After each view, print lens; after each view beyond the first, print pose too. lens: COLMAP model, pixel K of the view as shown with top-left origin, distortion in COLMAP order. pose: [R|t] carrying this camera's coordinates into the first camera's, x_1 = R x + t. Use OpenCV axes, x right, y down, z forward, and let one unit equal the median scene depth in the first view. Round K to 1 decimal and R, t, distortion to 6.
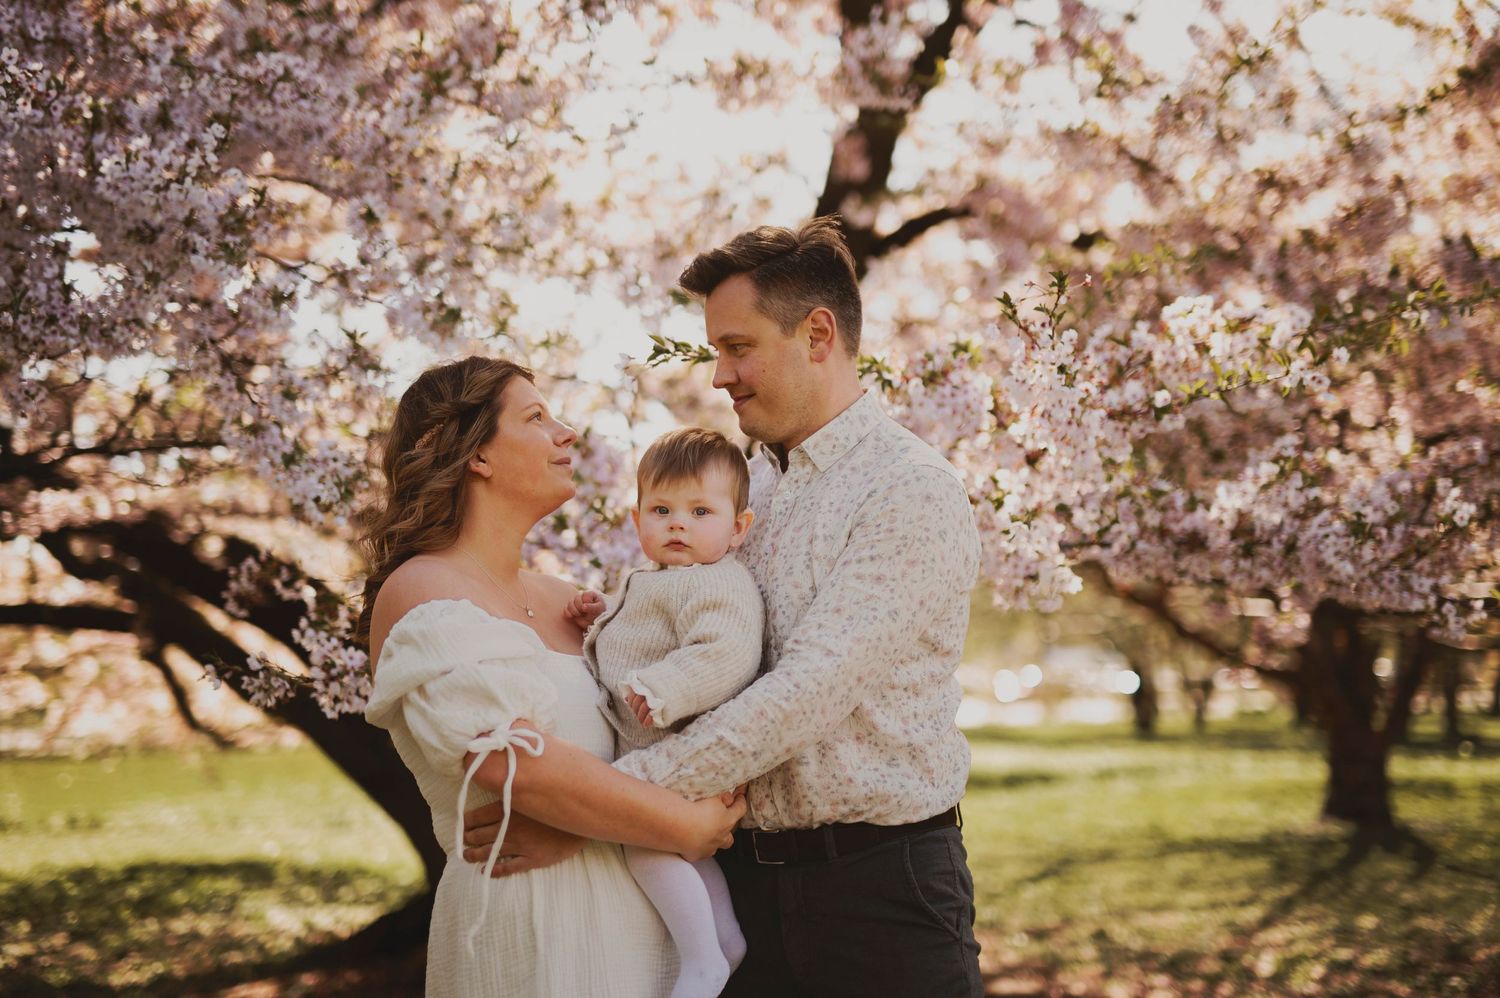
lens RADIAL K [[1939.2, 0, 752.1], [0, 1939.2, 494.6], [0, 0, 1]] dist [-0.020183, 0.000000]
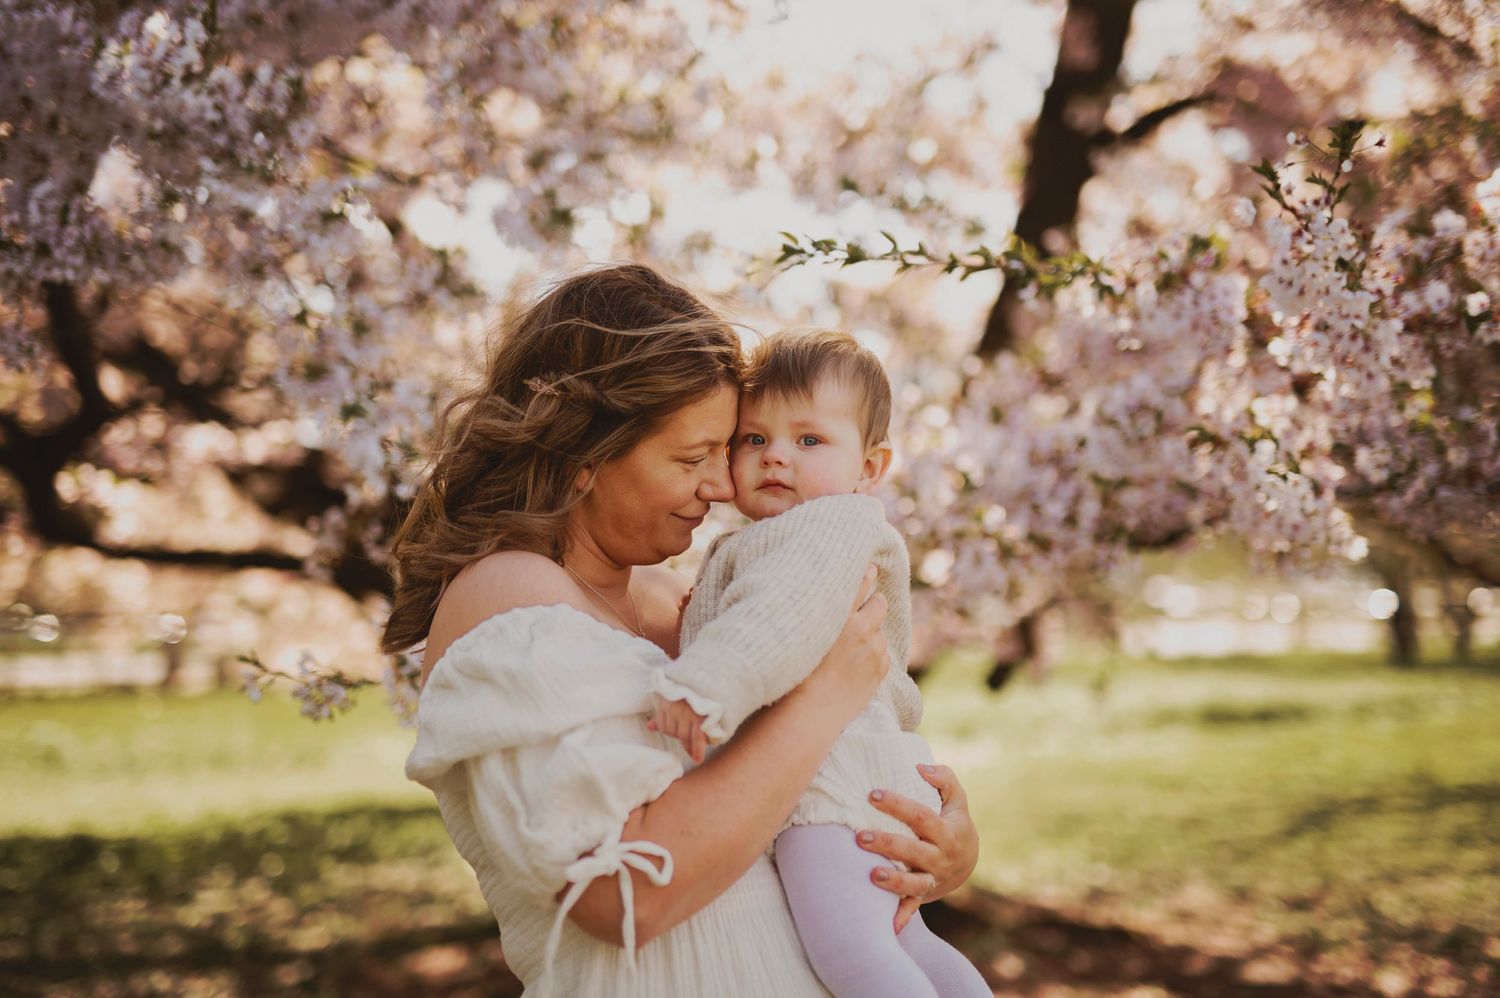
lens RADIAL K [[1939.2, 0, 722.4], [0, 1939.2, 486.9], [0, 0, 1]] dist [-0.020183, 0.000000]
pose [[0.990410, -0.007401, -0.137963, 0.021294], [0.012351, 0.999309, 0.035059, -0.007249], [0.137608, -0.036427, 0.989817, 0.191675]]
